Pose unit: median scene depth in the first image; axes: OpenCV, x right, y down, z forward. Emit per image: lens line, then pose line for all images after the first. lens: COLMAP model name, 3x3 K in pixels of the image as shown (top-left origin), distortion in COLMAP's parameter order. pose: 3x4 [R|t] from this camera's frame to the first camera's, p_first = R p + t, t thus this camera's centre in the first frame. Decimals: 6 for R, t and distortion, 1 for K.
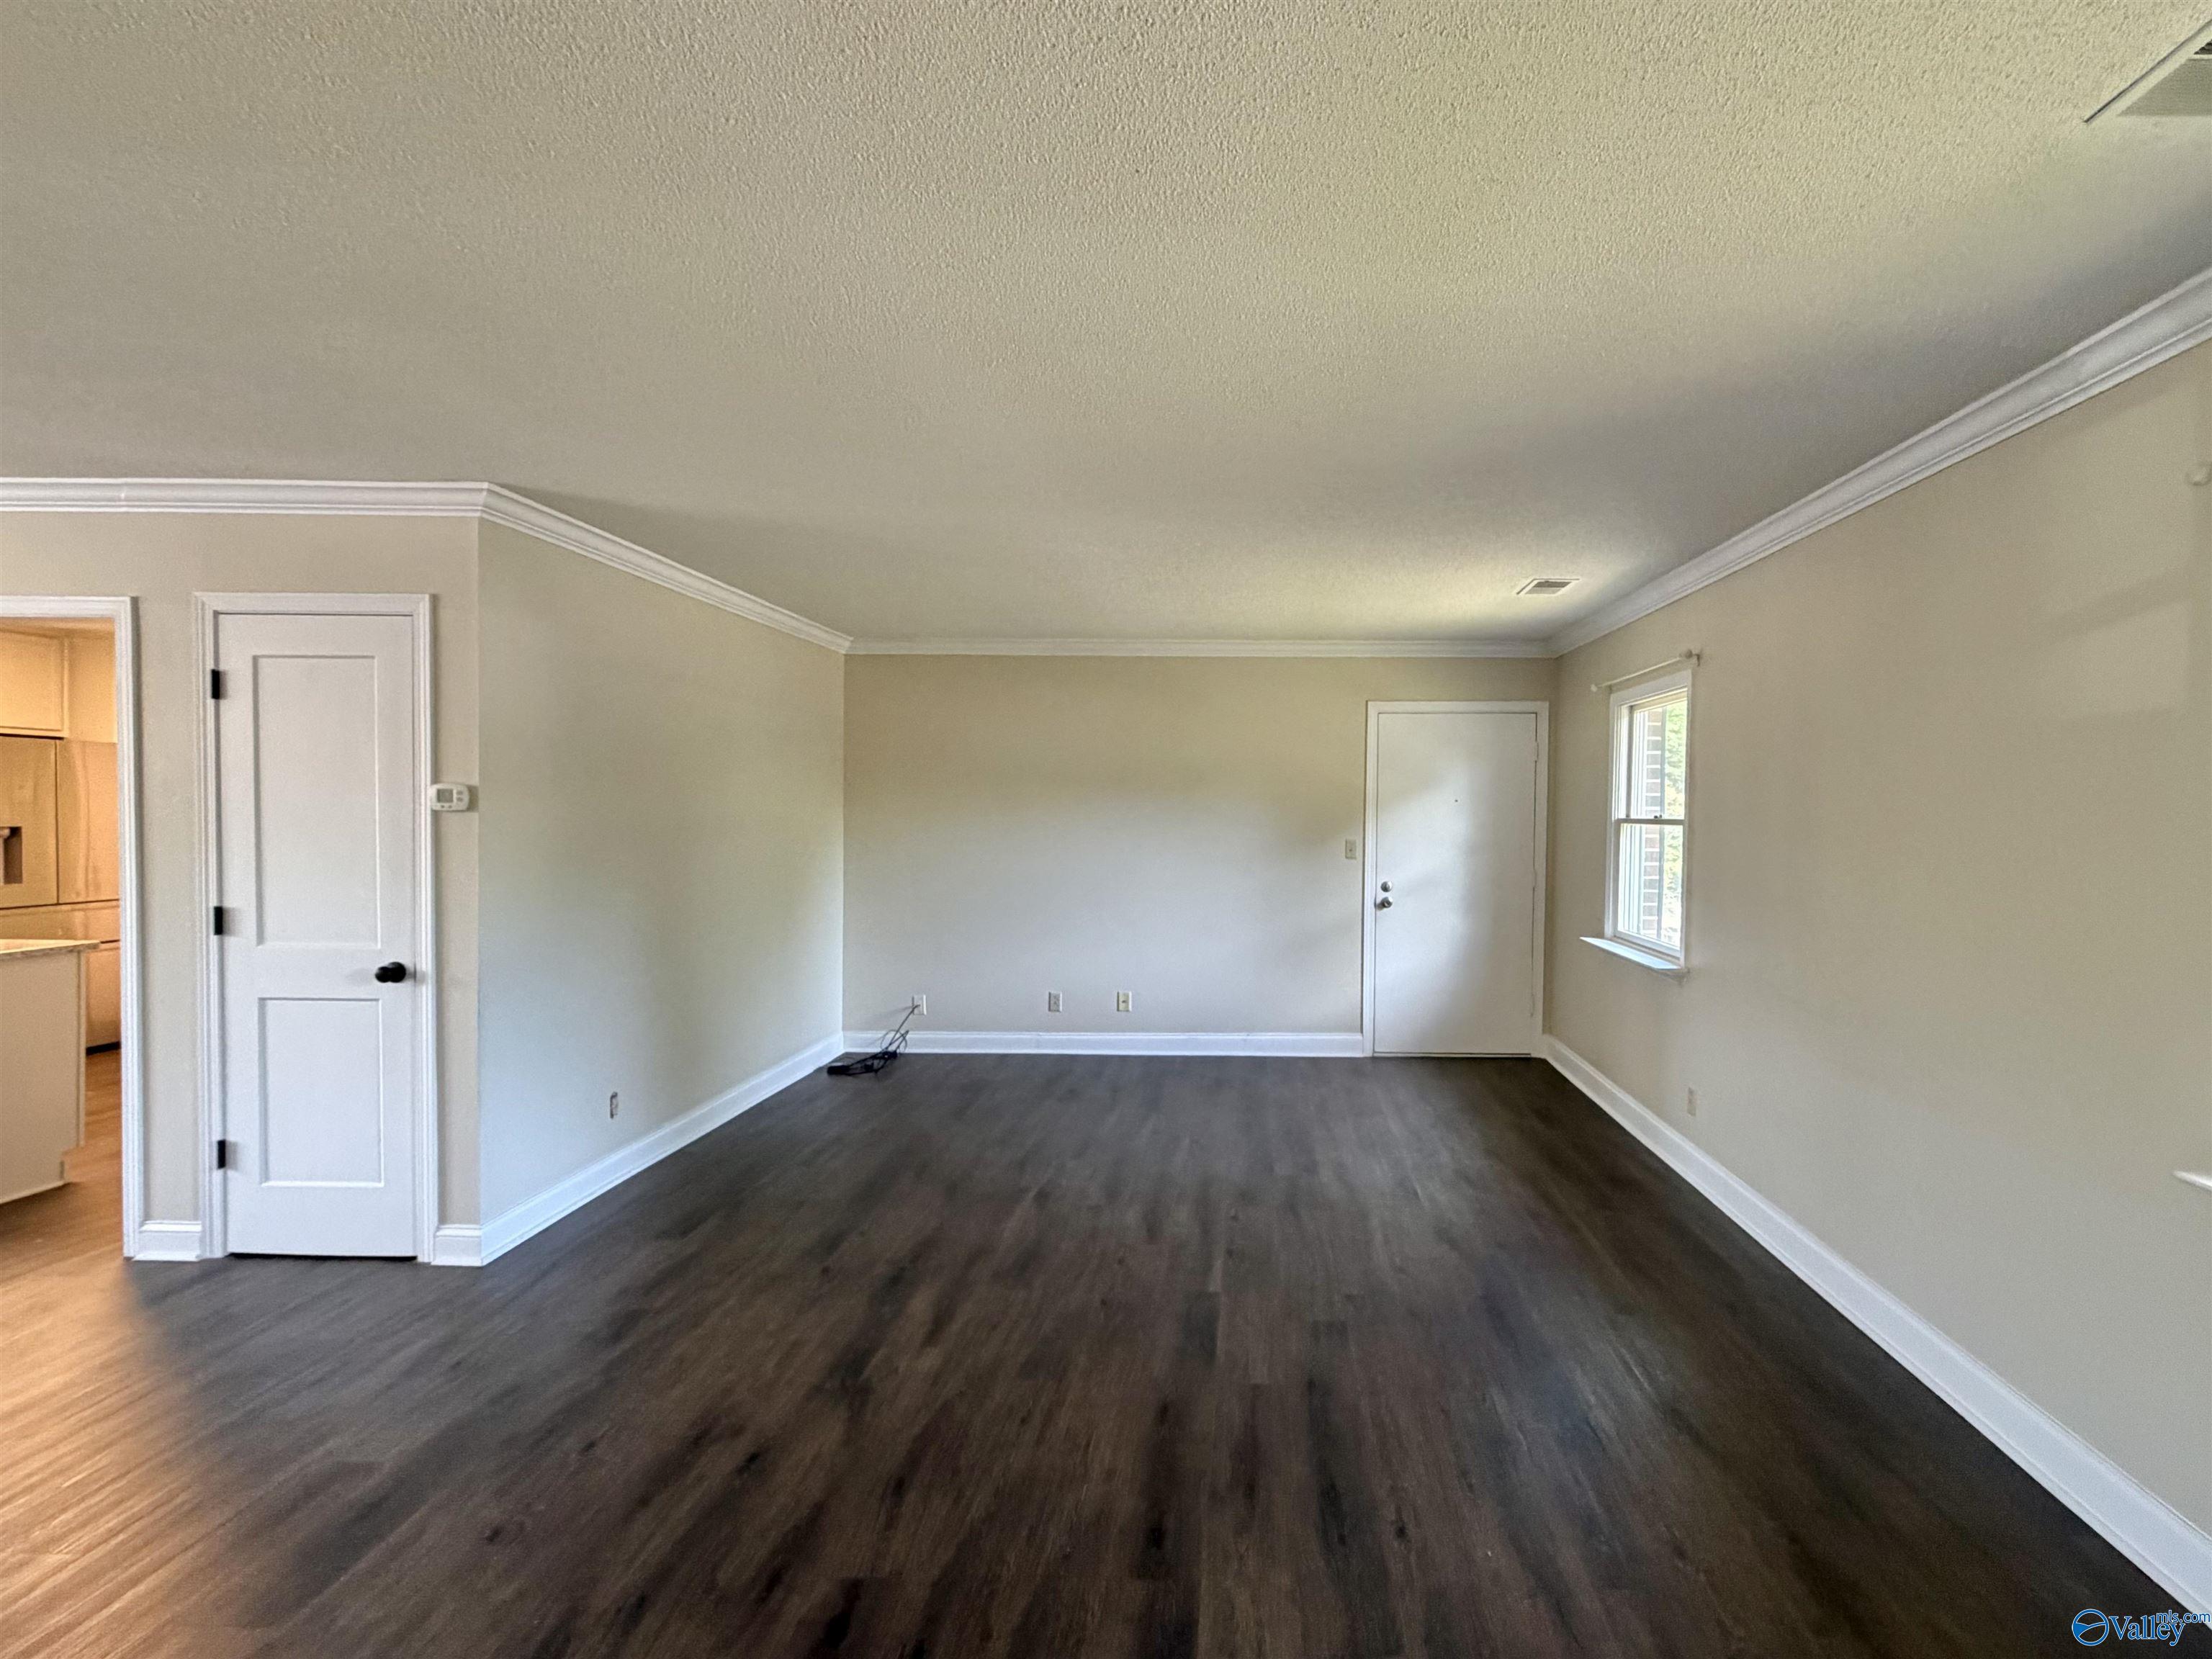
lens RADIAL K [[1069.5, 0, 1254.4], [0, 1069.5, 835.8], [0, 0, 1]] dist [0.001843, 0.000112]
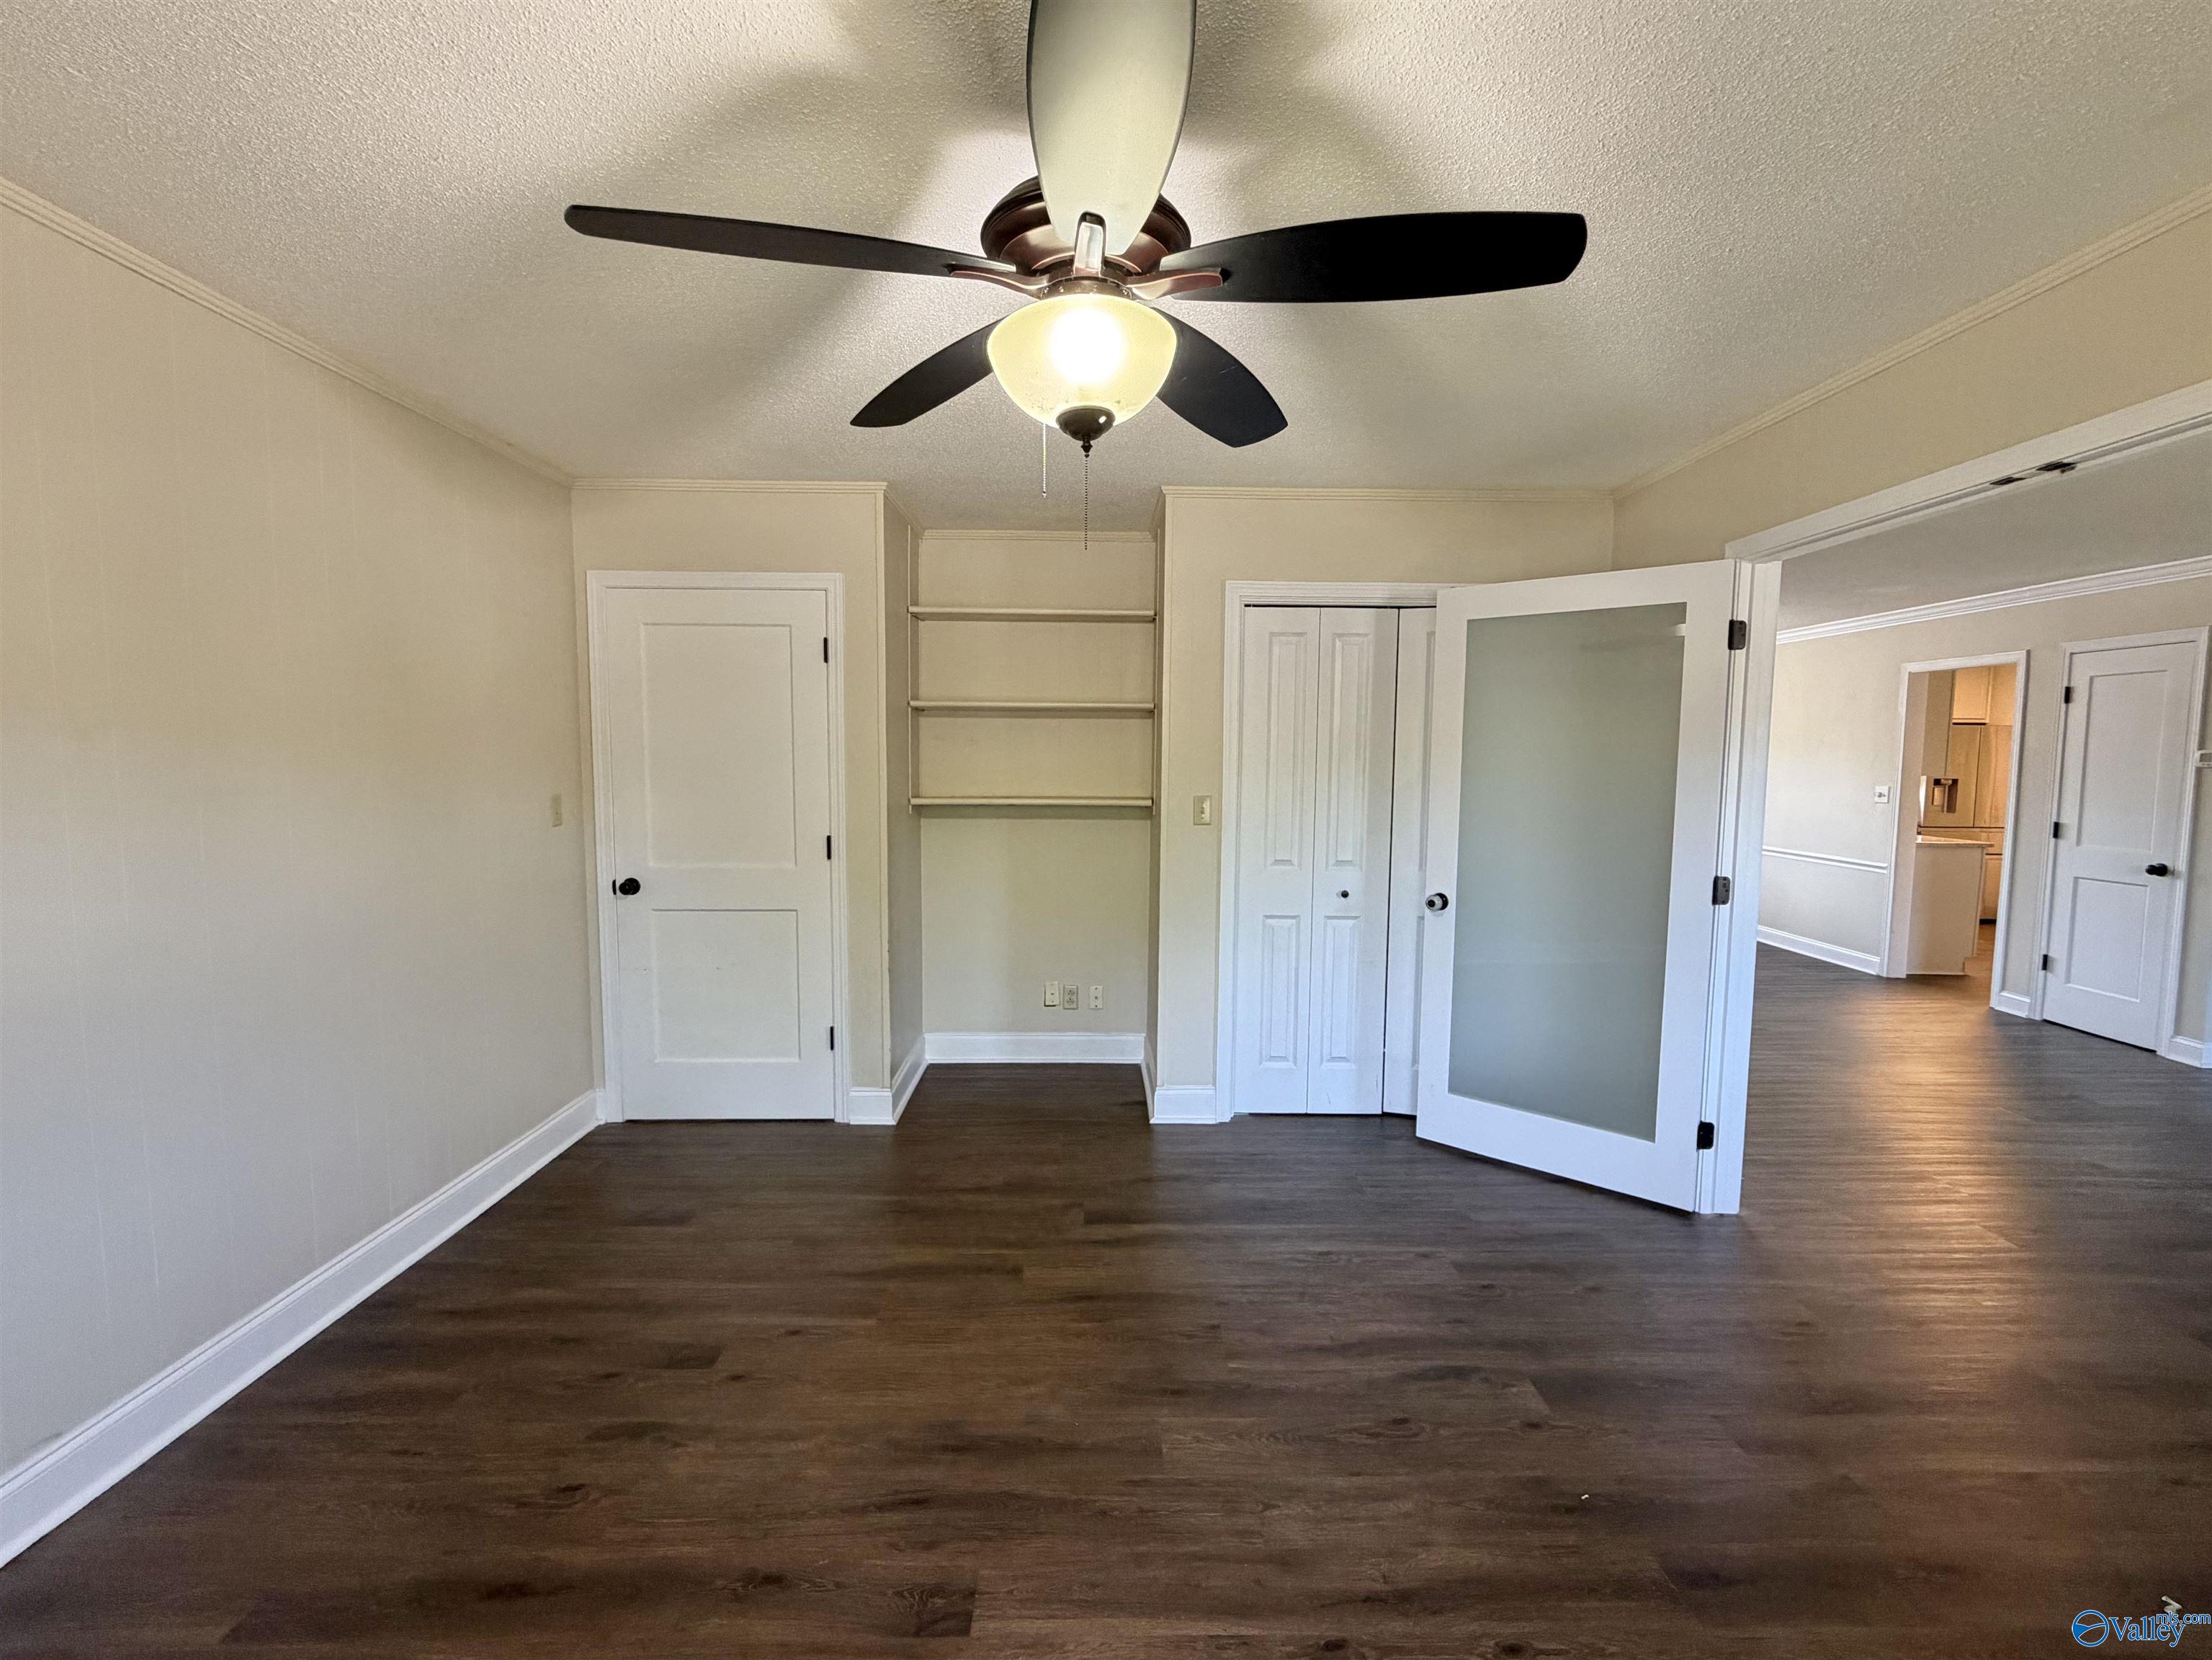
lens RADIAL K [[993.4, 0, 1119.6], [0, 993.4, 835.5], [0, 0, 1]] dist [0.000043, 0.000671]
pose [[0.026582, 0.068424, -0.997302, 0.614614], [-0.033083, 0.997168, 0.067533, 0.028380], [0.999099, 0.031199, 0.028770, -0.577177]]
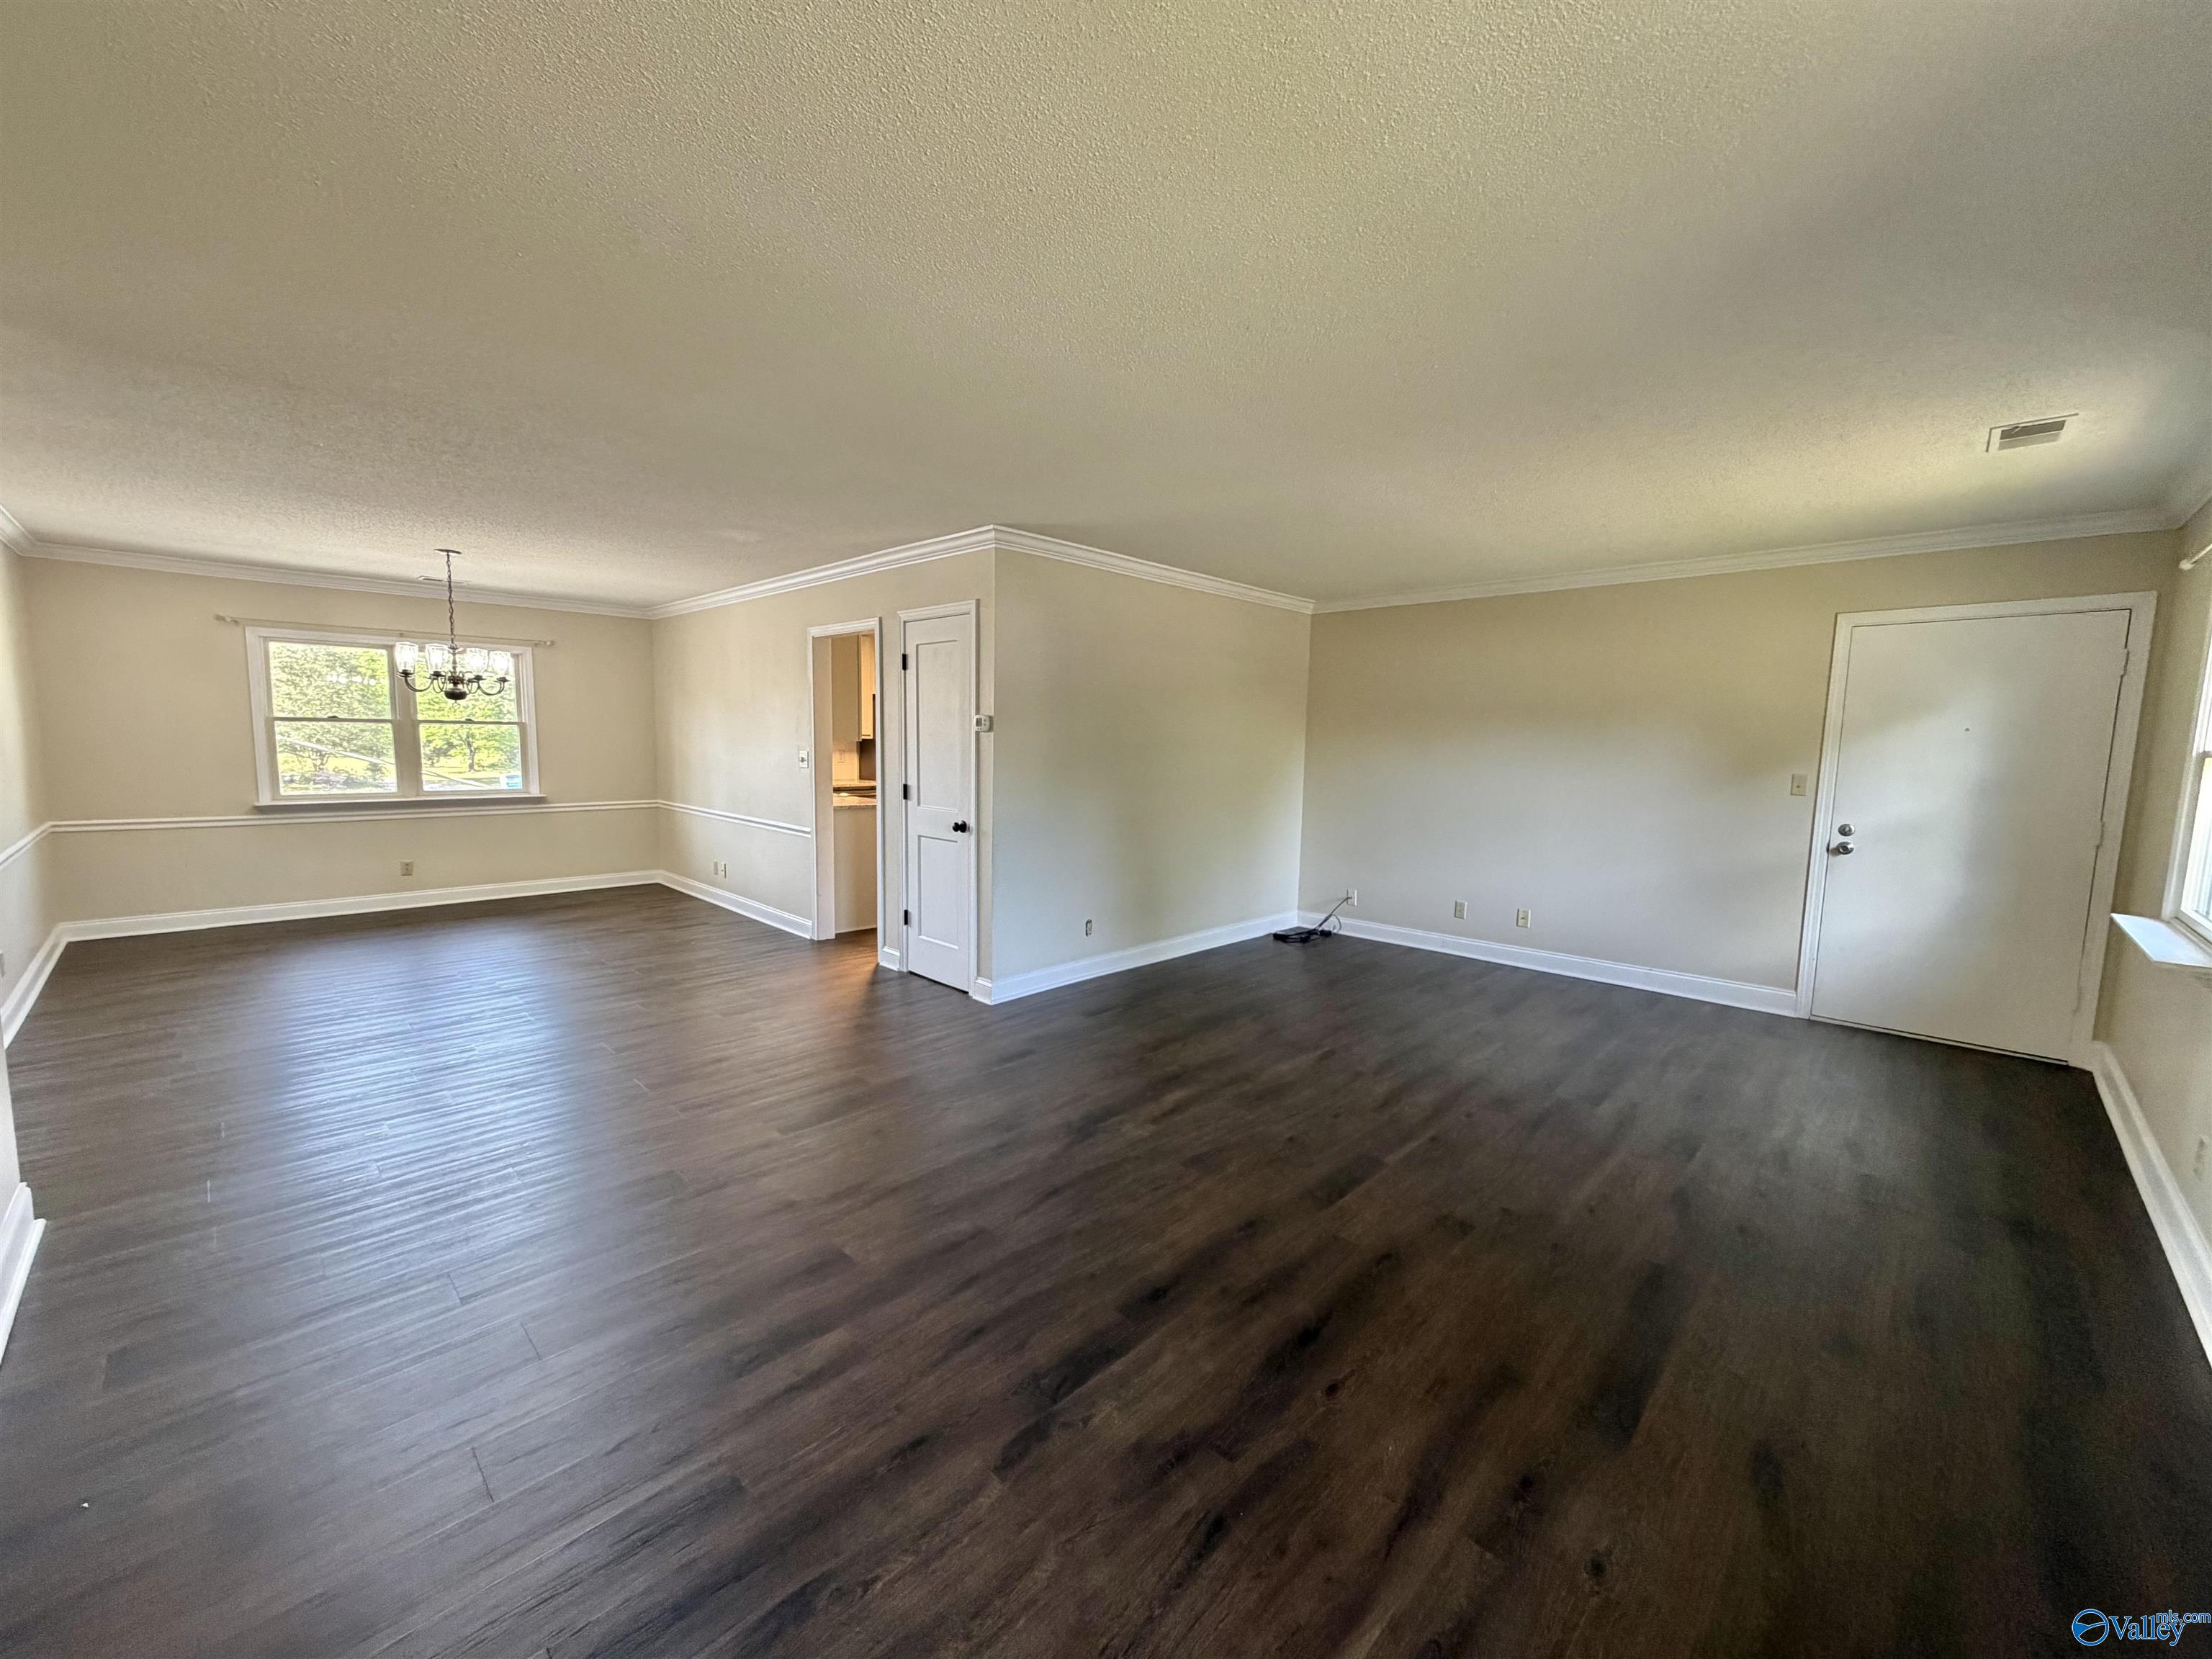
lens RADIAL K [[882.8, 0, 1116.7], [0, 882.8, 834.8], [0, 0, 1]] dist [-0.000808, 0.000054]
pose [[0.727338, 0.077850, -0.681850, 0.336636], [-0.028150, 0.996093, 0.083700, 0.015518], [0.685702, -0.041684, 0.726688, 0.141649]]
